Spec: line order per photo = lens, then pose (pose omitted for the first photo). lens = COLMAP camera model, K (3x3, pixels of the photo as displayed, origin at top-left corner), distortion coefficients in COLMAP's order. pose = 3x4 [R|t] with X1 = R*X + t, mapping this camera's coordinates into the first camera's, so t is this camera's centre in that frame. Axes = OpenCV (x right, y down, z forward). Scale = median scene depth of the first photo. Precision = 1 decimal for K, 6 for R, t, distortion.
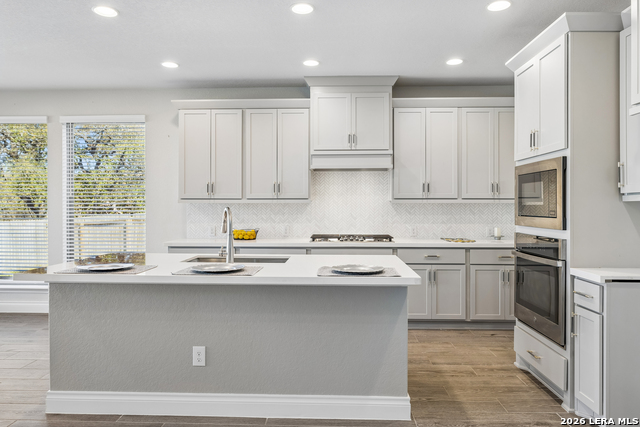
lens RADIAL K [[437.8, 0, 320.8], [0, 437.8, 210.3], [0, 0, 1]] dist [0.001143, 0.000126]
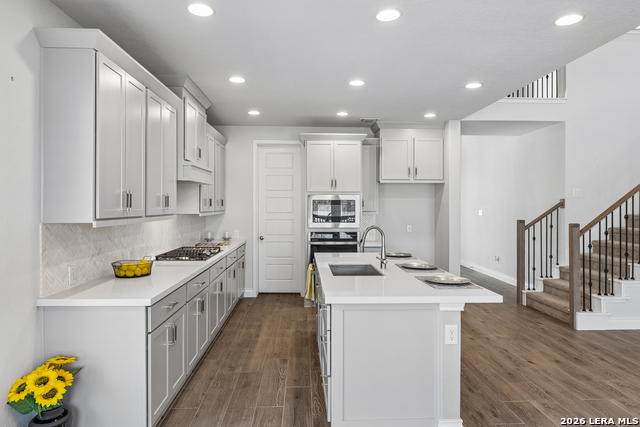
lens RADIAL K [[400.0, 0, 320.9], [0, 400.0, 208.0], [0, 0, 1]] dist [0.003796, 0.002574]
pose [[-0.087180, -0.007265, 0.996166, -0.837330], [0.008305, 0.999933, 0.008019, -0.042209], [-0.996158, 0.008973, -0.087113, 0.782103]]
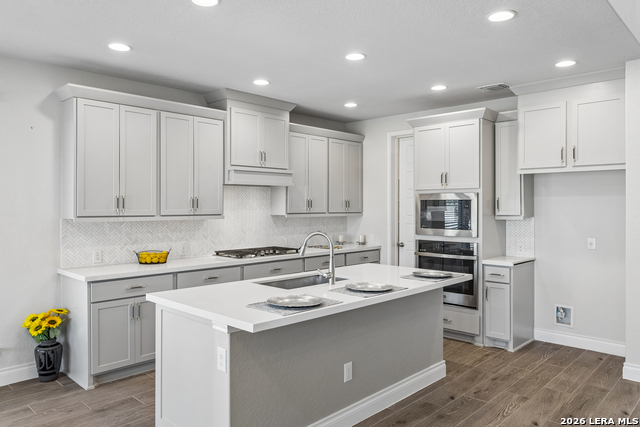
lens RADIAL K [[466.0, 0, 320.7], [0, 466.0, 211.0], [0, 0, 1]] dist [-0.001630, -0.001544]
pose [[0.661127, -0.008433, 0.750227, -0.651001], [0.006930, 0.999963, 0.005132, -0.037894], [-0.750242, 0.001806, 0.661161, 0.162745]]
